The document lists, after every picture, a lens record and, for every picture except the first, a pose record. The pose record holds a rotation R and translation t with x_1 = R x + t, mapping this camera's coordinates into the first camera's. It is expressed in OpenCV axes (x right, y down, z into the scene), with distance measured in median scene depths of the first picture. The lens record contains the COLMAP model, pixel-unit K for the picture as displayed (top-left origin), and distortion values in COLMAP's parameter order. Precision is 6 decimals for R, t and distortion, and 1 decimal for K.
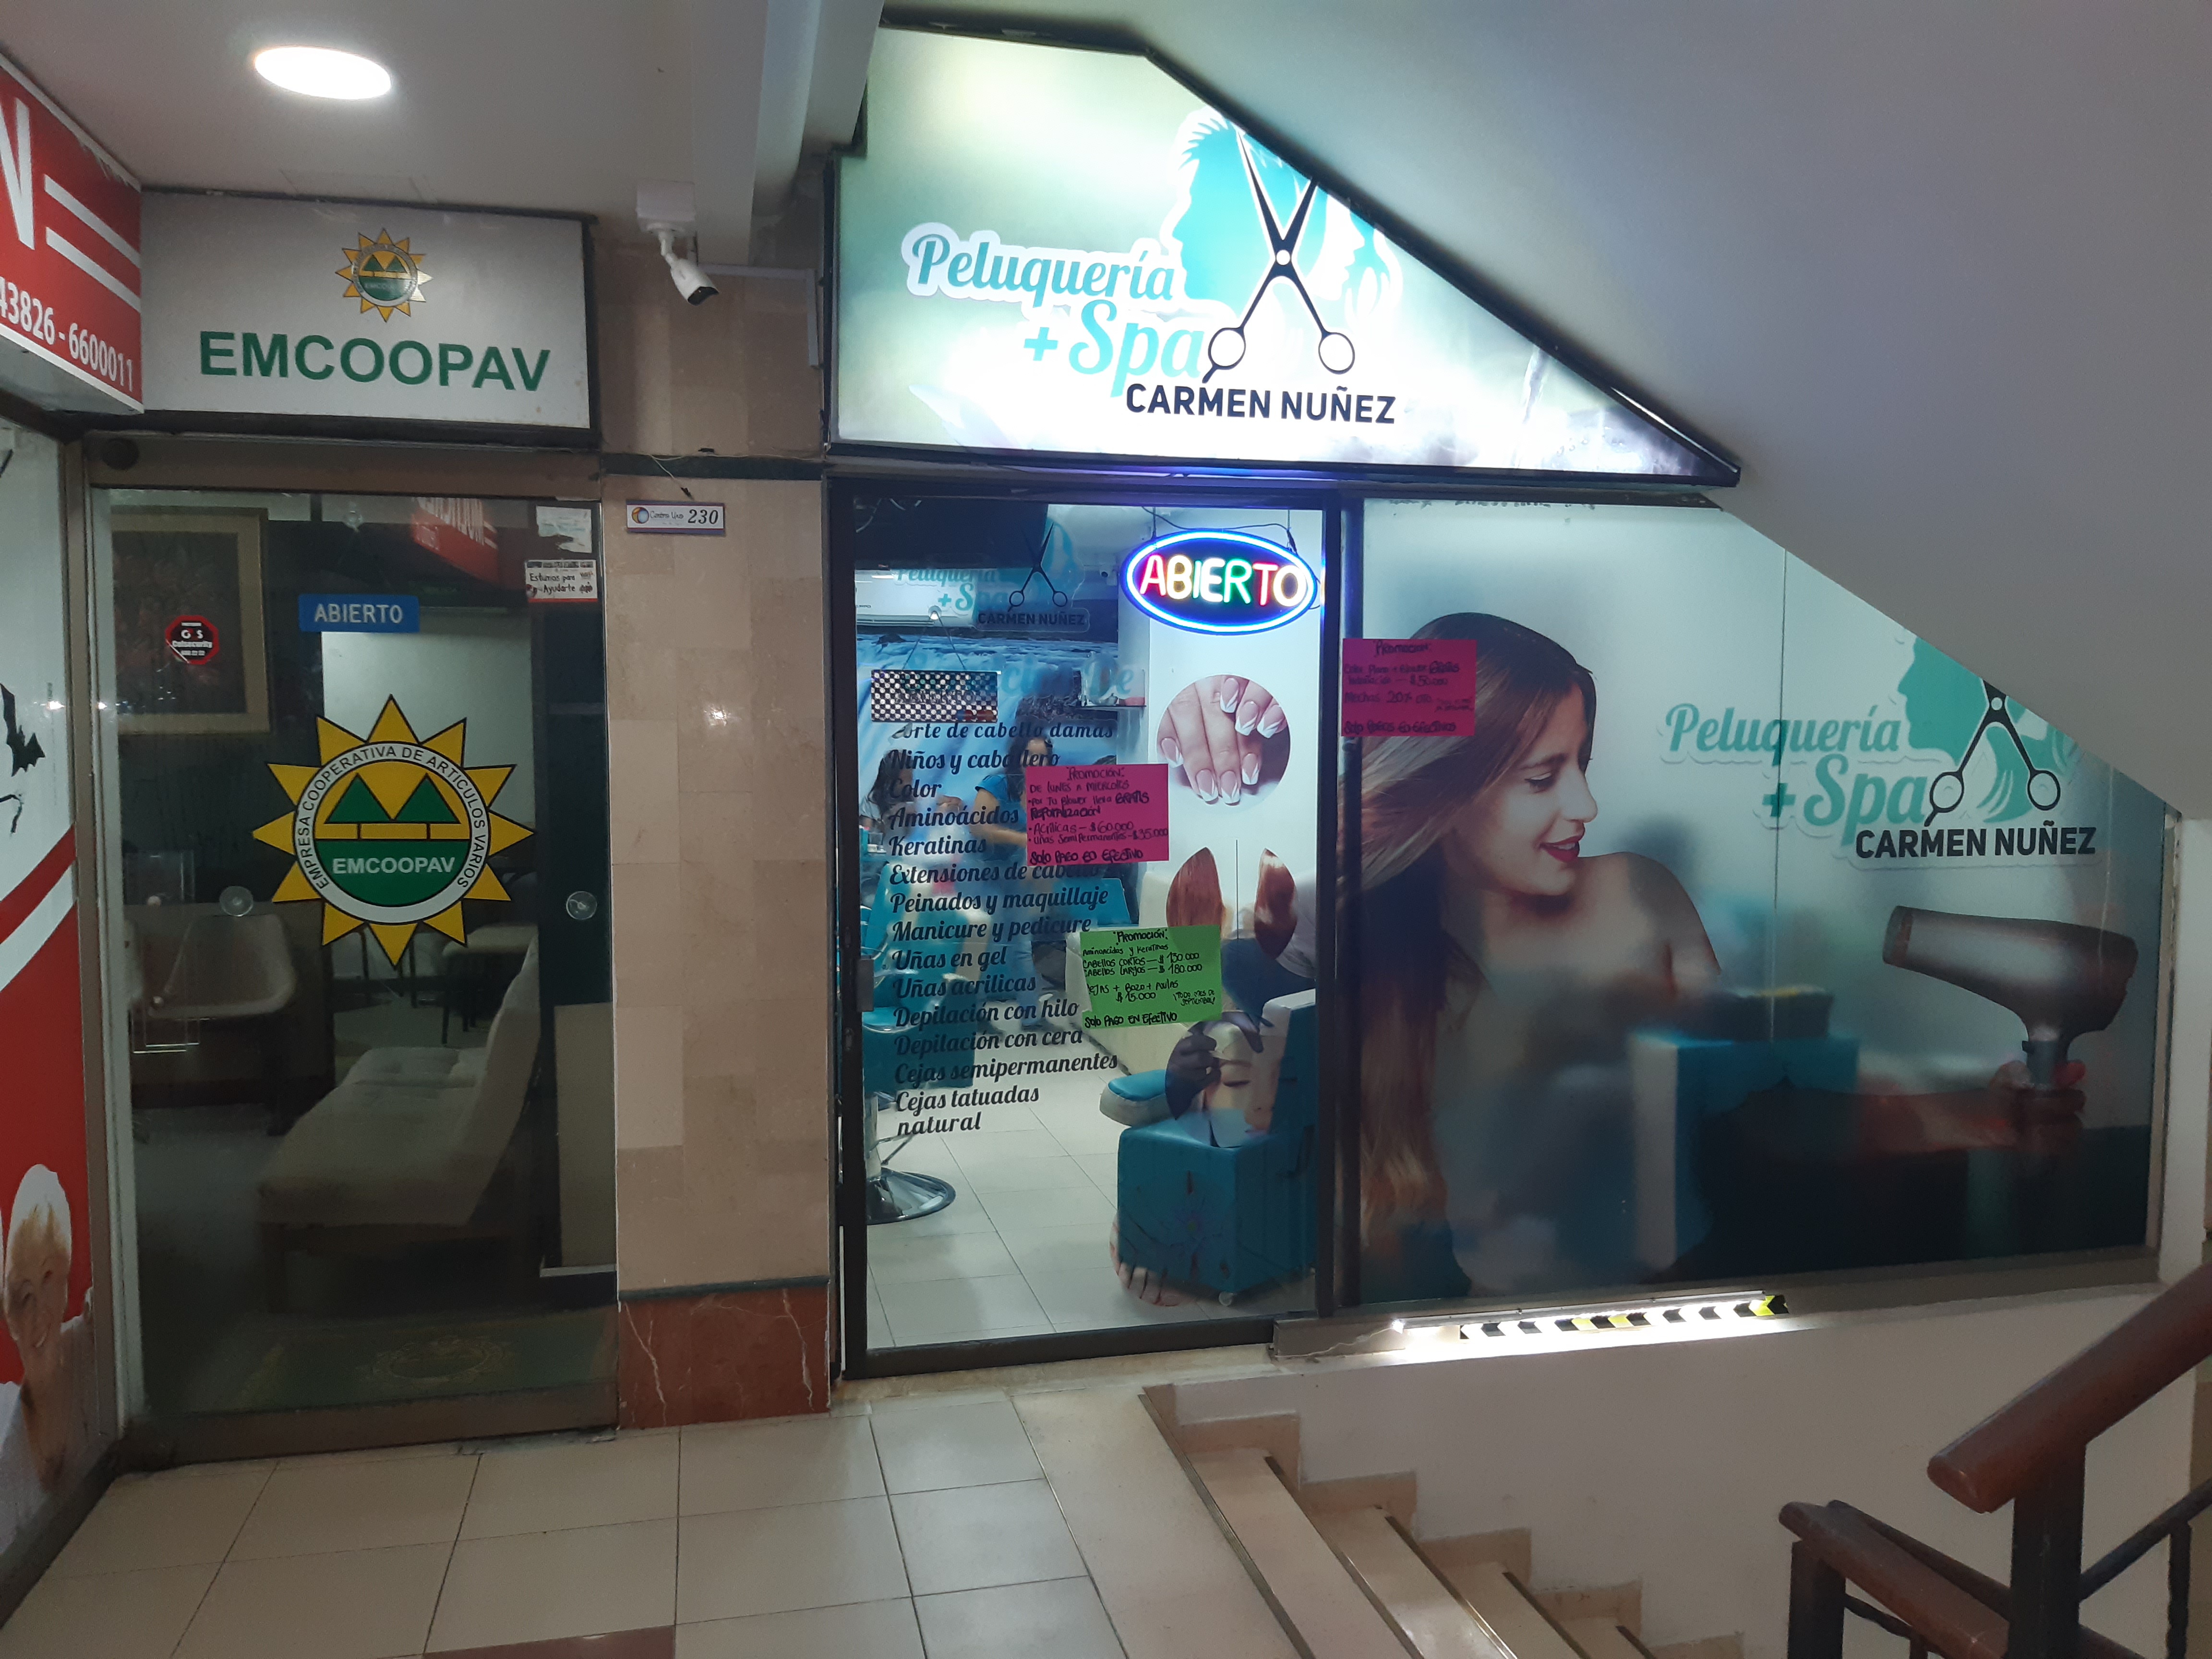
lens RADIAL K [[1719.4, 0, 1100.1], [0, 1719.4, 842.0], [0, 0, 1]] dist [0.042455, -0.057091]
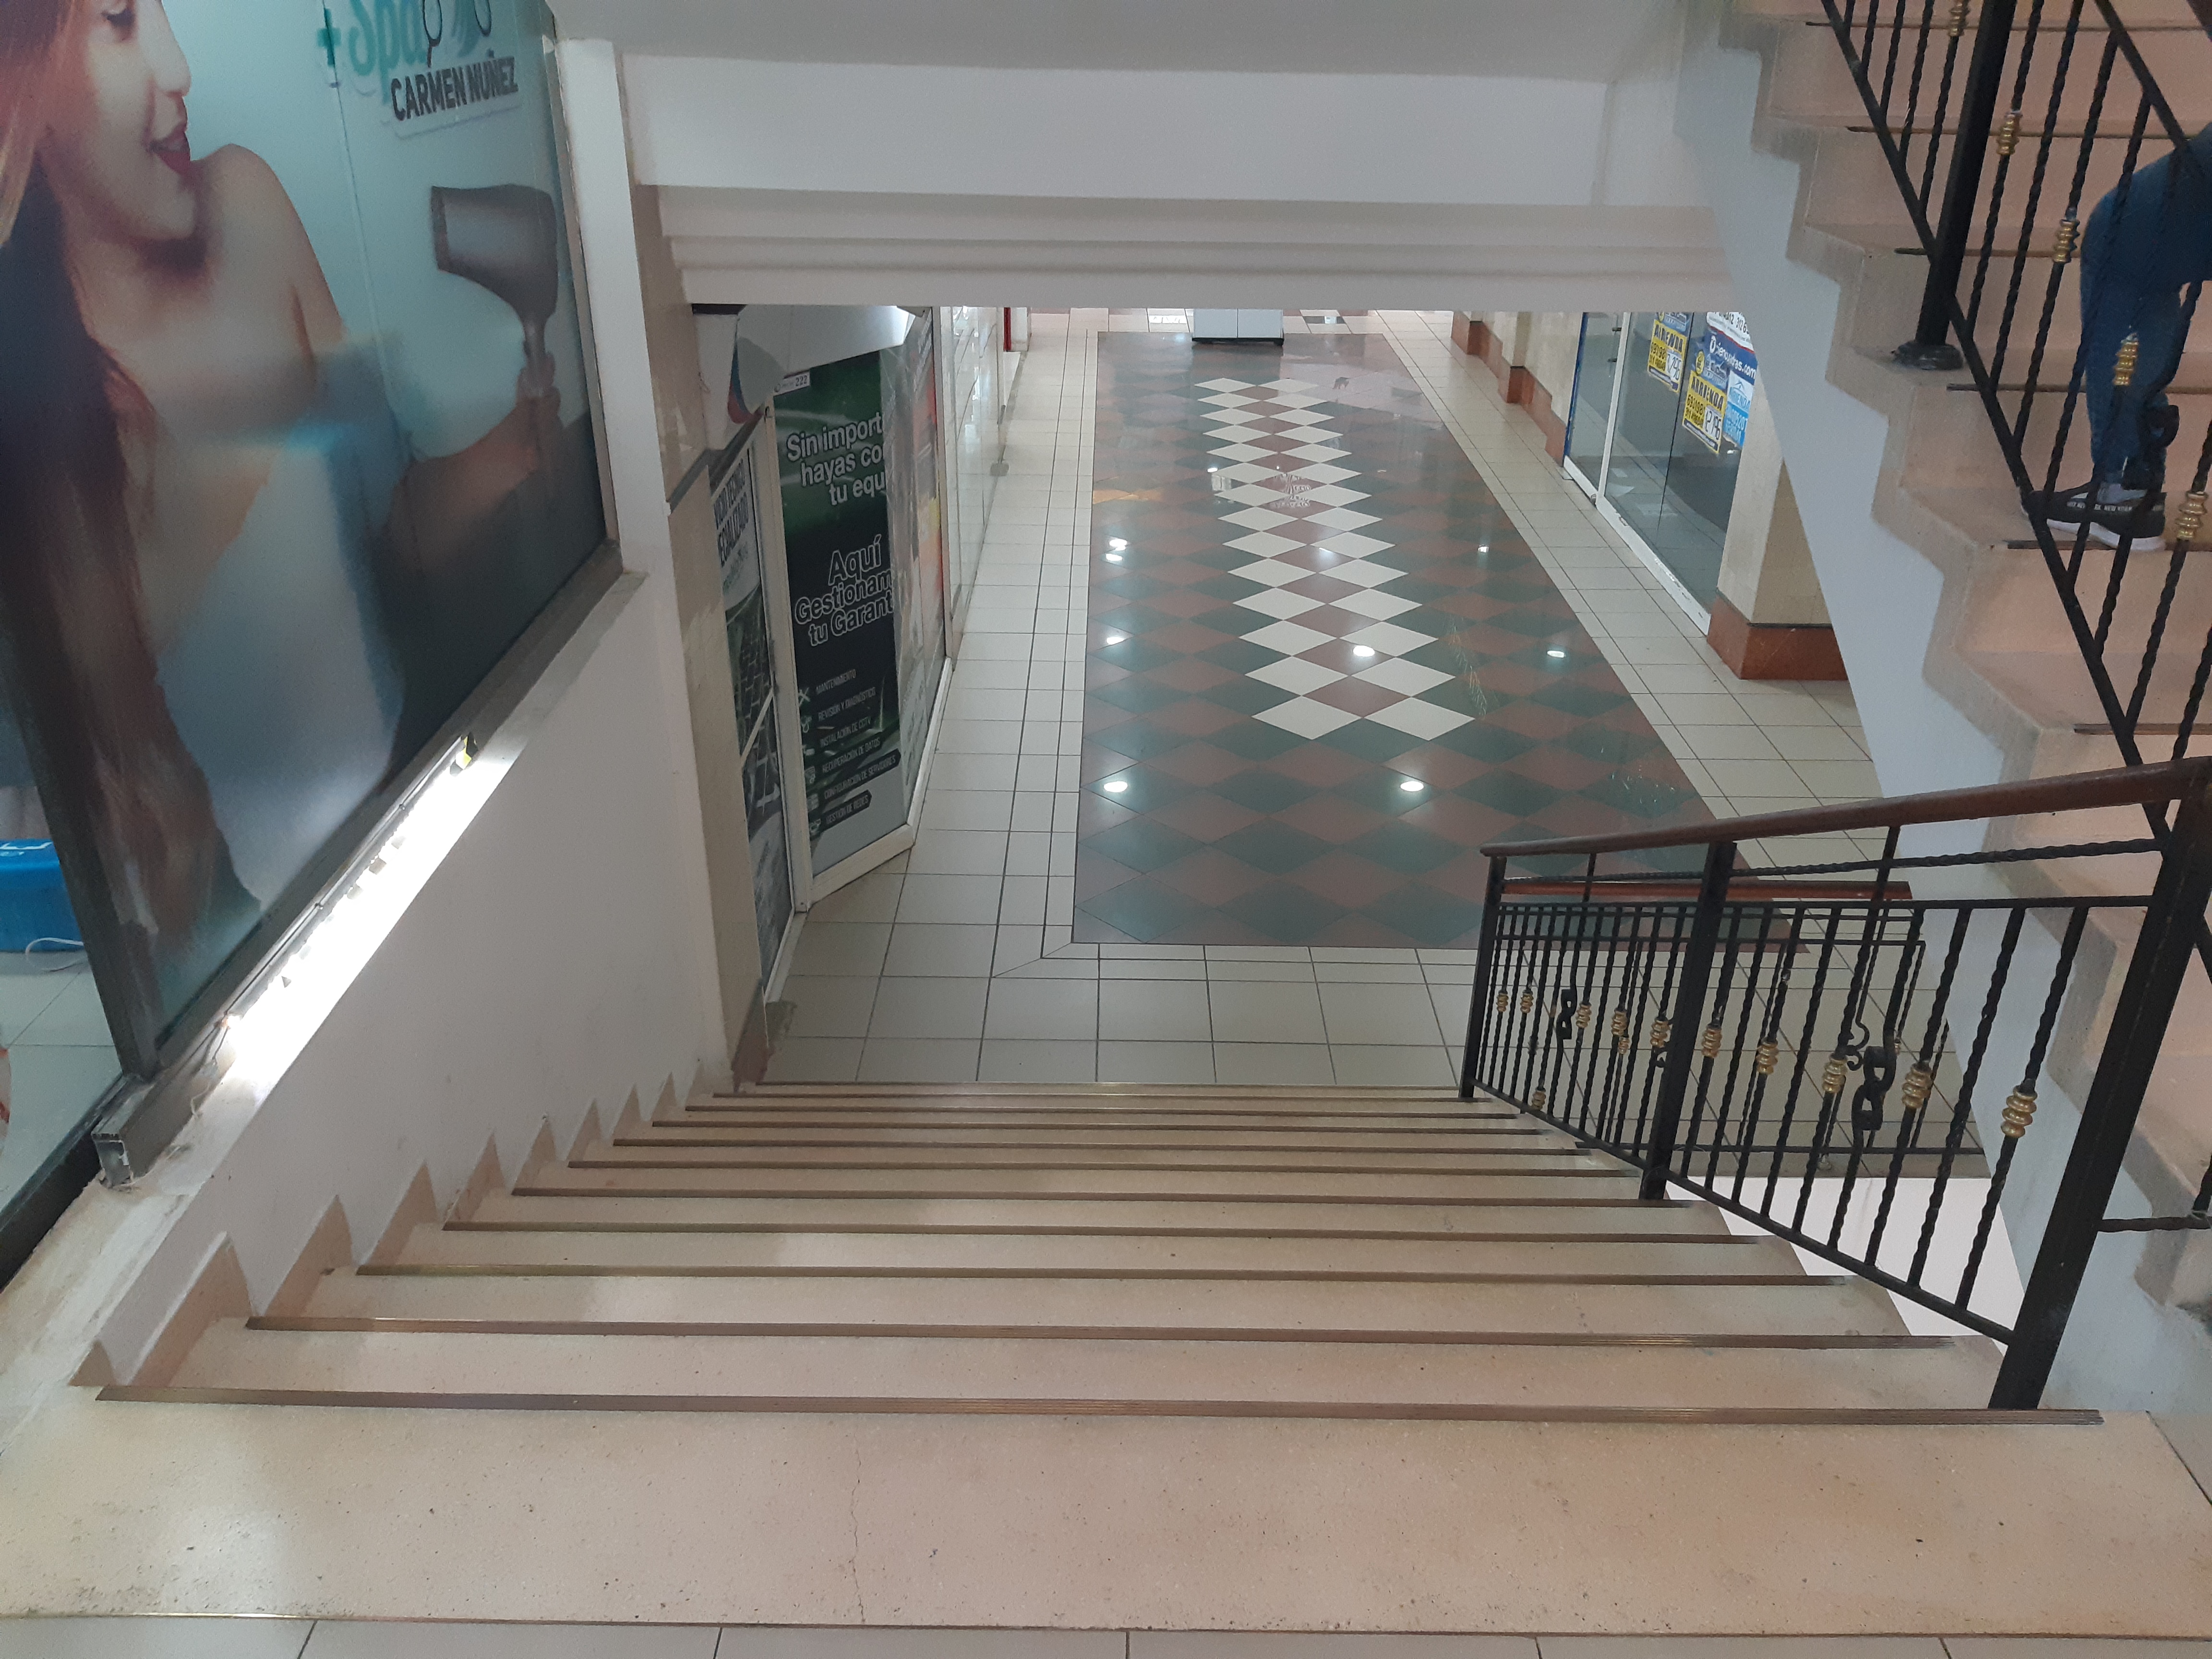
lens RADIAL K [[1719.4, 0, 1113.6], [0, 1719.4, 829.7], [0, 0, 1]] dist [0.042455, -0.057091]
pose [[0.235719, -0.442251, 0.865361, -0.251167], [0.060406, 0.895399, 0.441148, -0.028414], [-0.969942, -0.051714, 0.237778, 0.565340]]
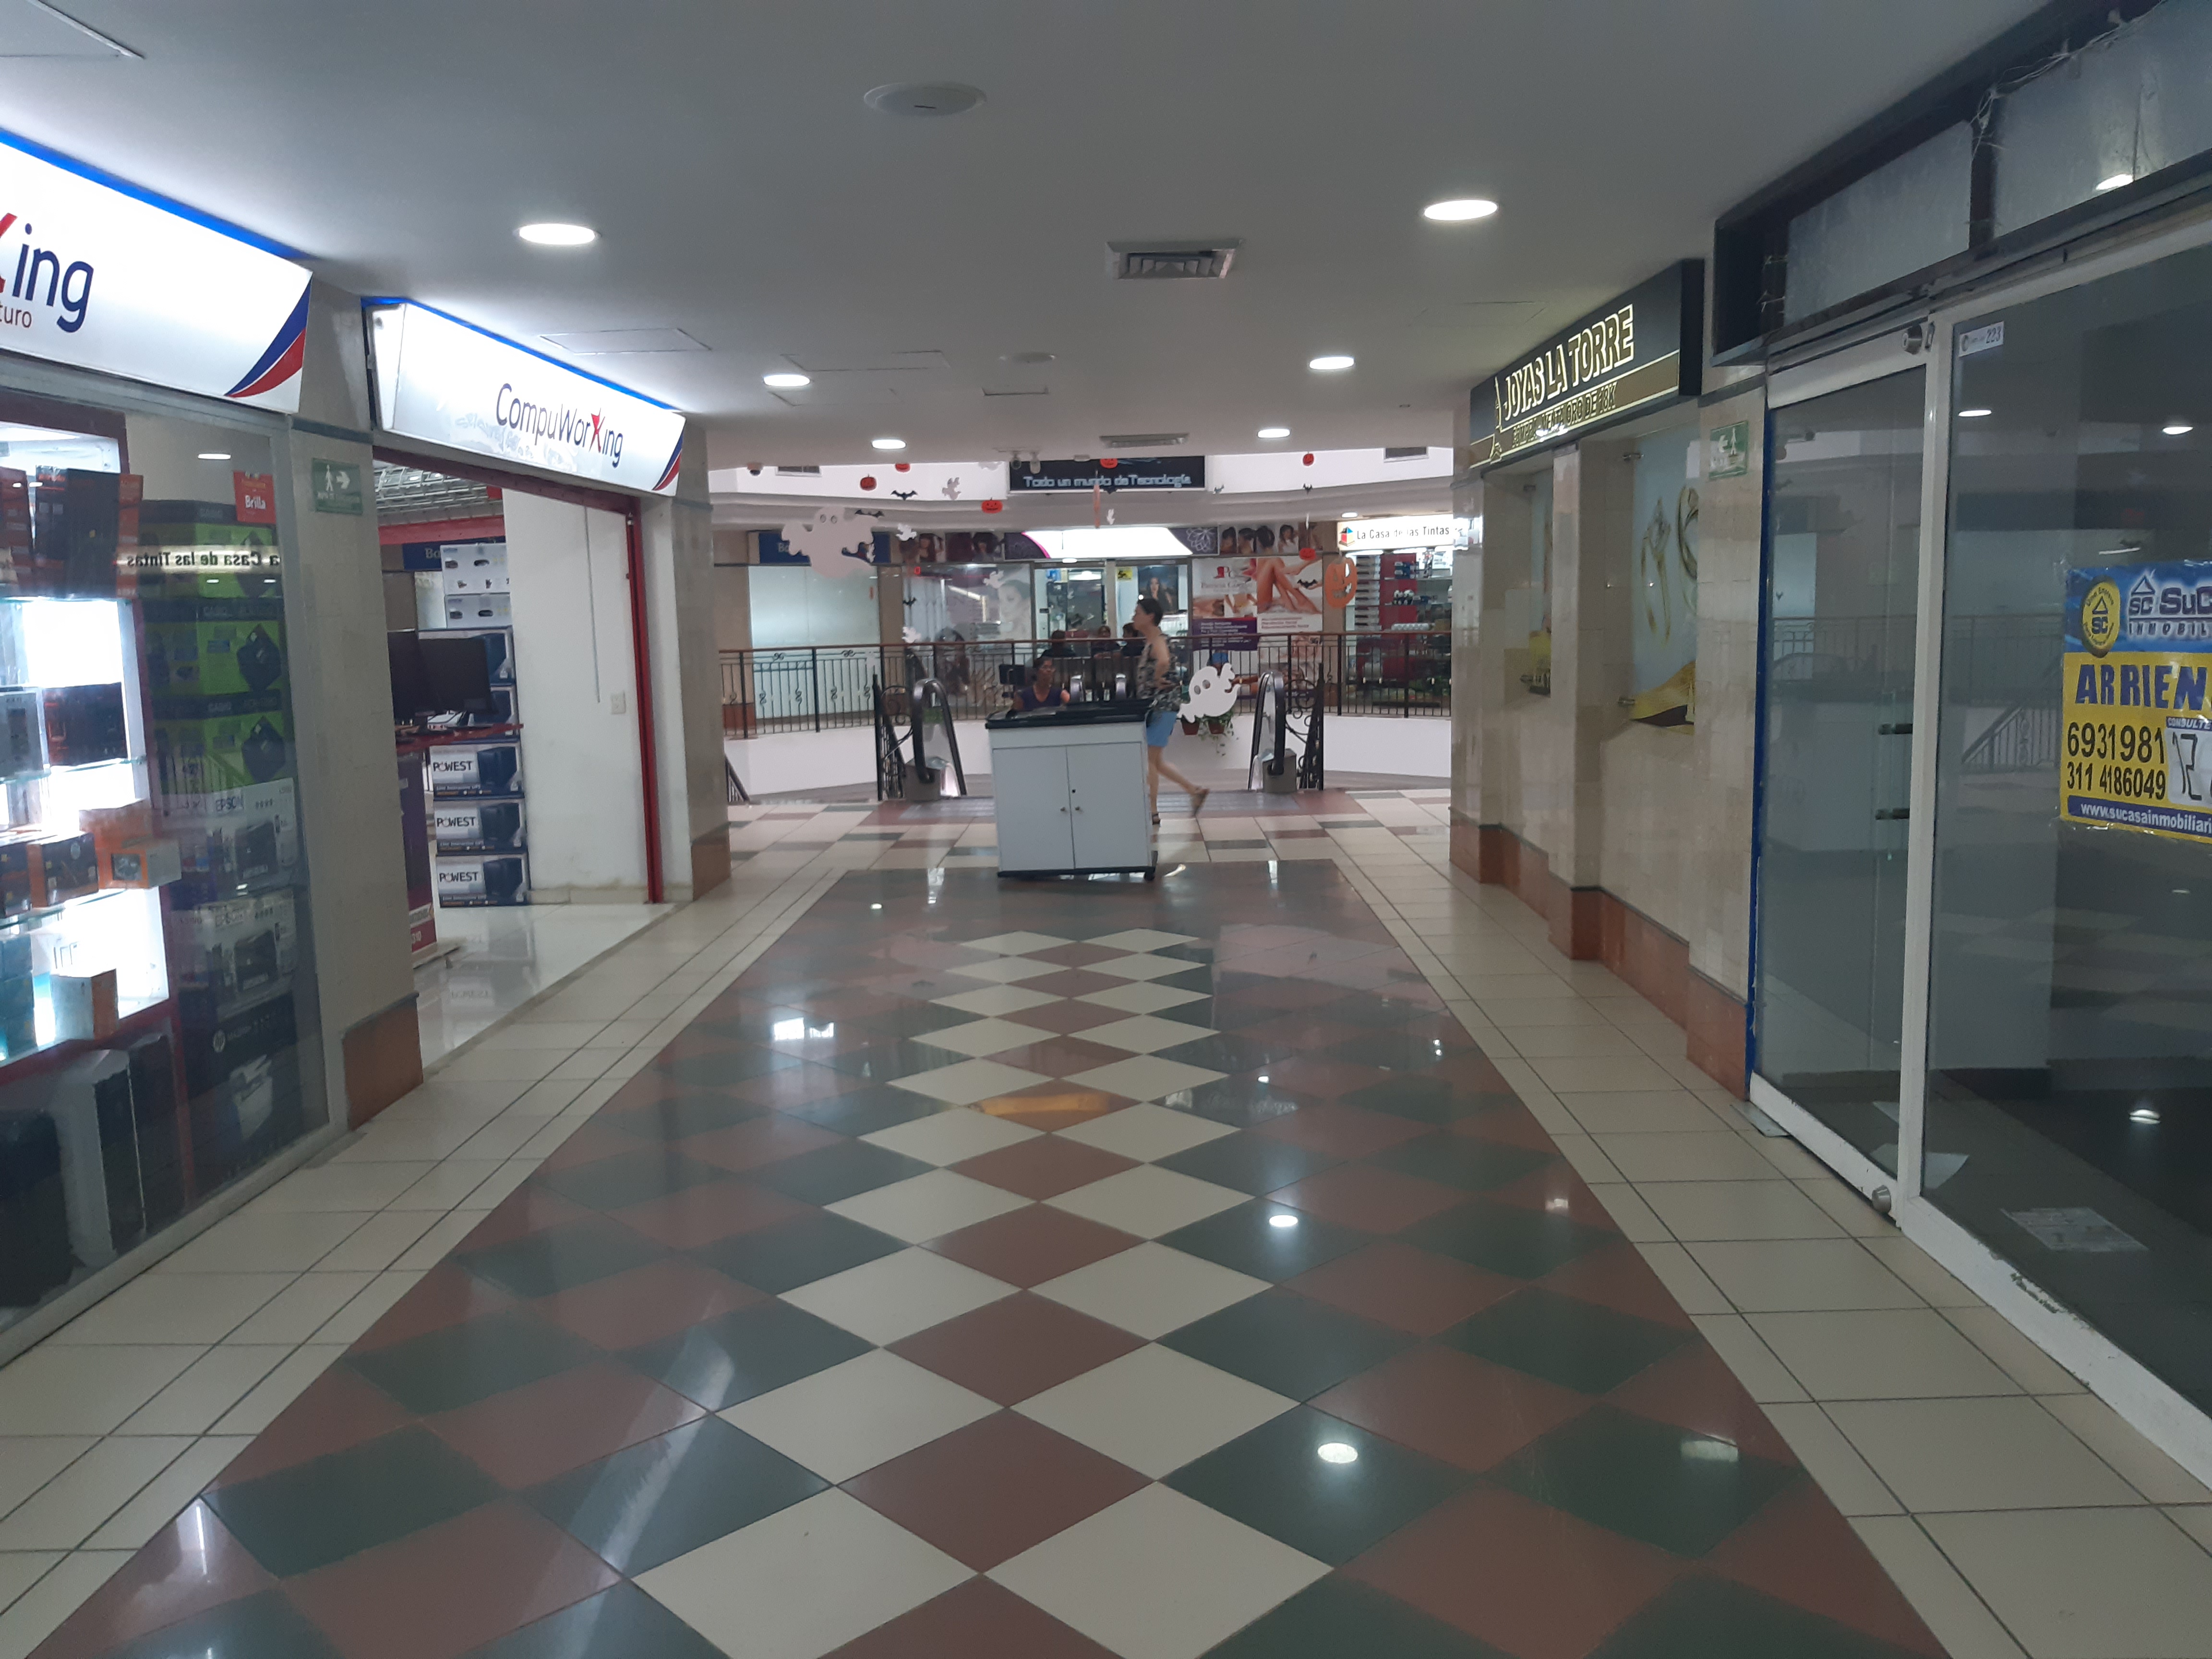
lens RADIAL K [[1719.4, 0, 1105.0], [0, 1719.4, 821.6], [0, 0, 1]] dist [0.042455, -0.057091]
pose [[0.250264, -0.130794, 0.959302, 1.603573], [0.093626, 0.989459, 0.110481, 0.418592], [-0.963640, 0.062166, 0.259871, 0.662067]]
